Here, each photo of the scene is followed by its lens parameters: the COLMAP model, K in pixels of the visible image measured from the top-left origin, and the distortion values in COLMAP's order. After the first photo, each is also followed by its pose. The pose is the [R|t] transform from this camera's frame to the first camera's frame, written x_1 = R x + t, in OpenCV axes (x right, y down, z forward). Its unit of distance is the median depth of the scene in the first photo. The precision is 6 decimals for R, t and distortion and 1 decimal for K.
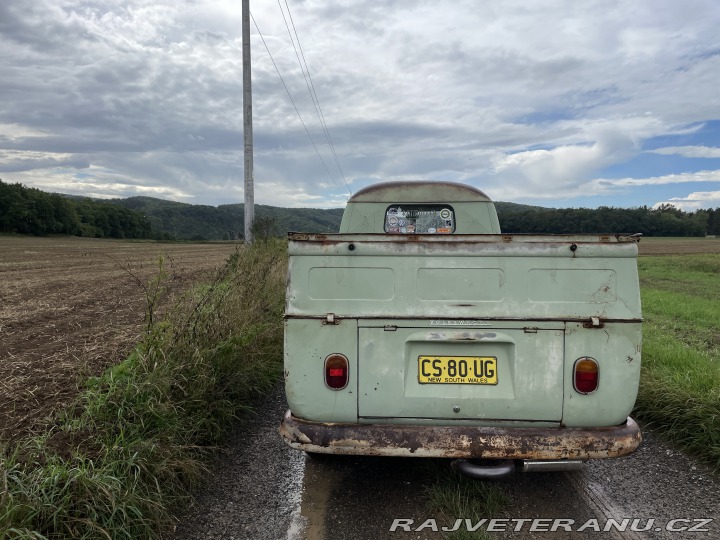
lens RADIAL K [[550.7, 0, 366.6], [0, 550.7, 268.2], [0, 0, 1]] dist [0.087692, -0.090328]
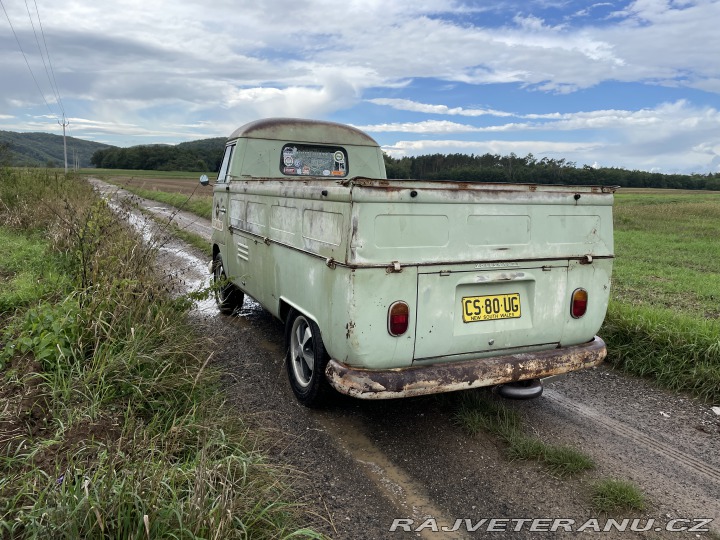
lens RADIAL K [[550.7, 0, 366.6], [0, 550.7, 268.2], [0, 0, 1]] dist [0.087692, -0.090328]
pose [[0.887274, -0.047299, 0.458811, -0.563084], [-0.004281, 0.993841, 0.110734, -0.015376], [-0.461223, -0.100216, 0.881607, 0.150215]]
